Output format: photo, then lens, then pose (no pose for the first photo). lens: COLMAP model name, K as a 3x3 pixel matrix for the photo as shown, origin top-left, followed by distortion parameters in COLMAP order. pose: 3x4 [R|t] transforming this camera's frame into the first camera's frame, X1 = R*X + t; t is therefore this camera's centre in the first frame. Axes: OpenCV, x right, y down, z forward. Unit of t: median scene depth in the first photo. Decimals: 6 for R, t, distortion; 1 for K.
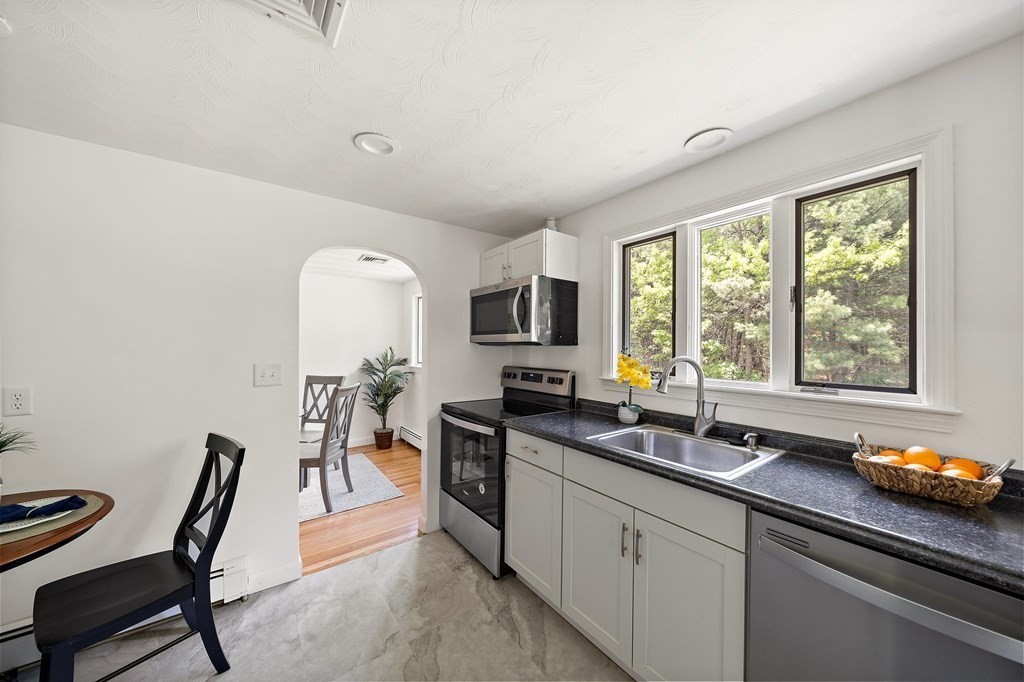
lens RADIAL K [[353.6, 0, 510.0], [0, 353.6, 344.9], [0, 0, 1]] dist [-0.003253, -0.000240]
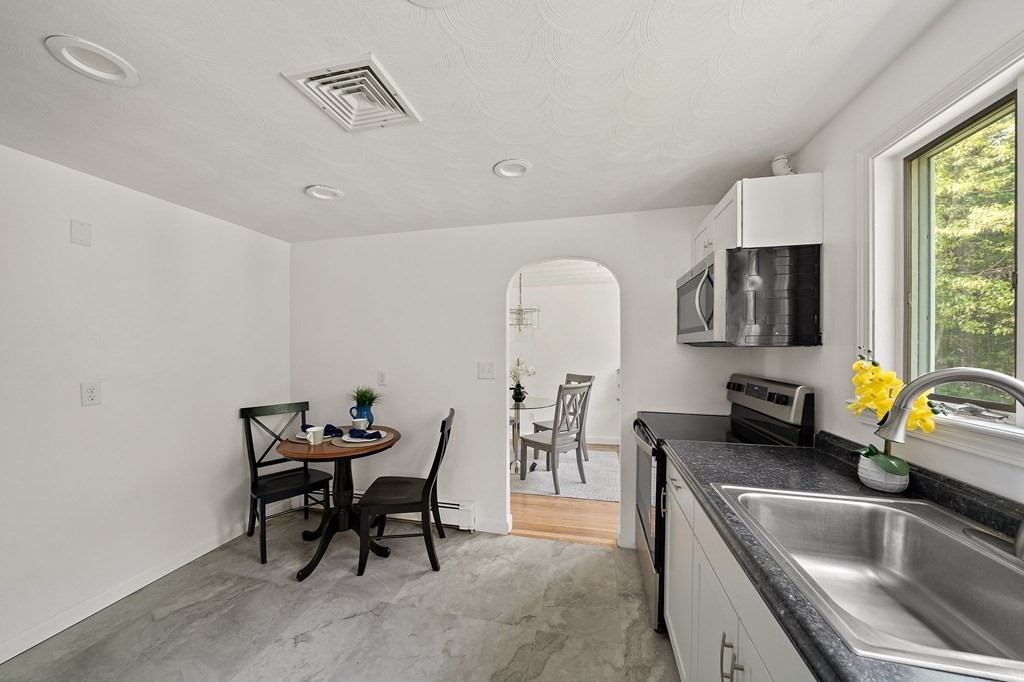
lens RADIAL K [[353.6, 0, 507.5], [0, 353.6, 347.8], [0, 0, 1]] dist [-0.003253, -0.000240]
pose [[0.639808, -0.005894, -0.768513, 0.363093], [0.008397, 0.999965, -0.000678, 0.001058], [0.768489, -0.006020, 0.639834, 0.205775]]
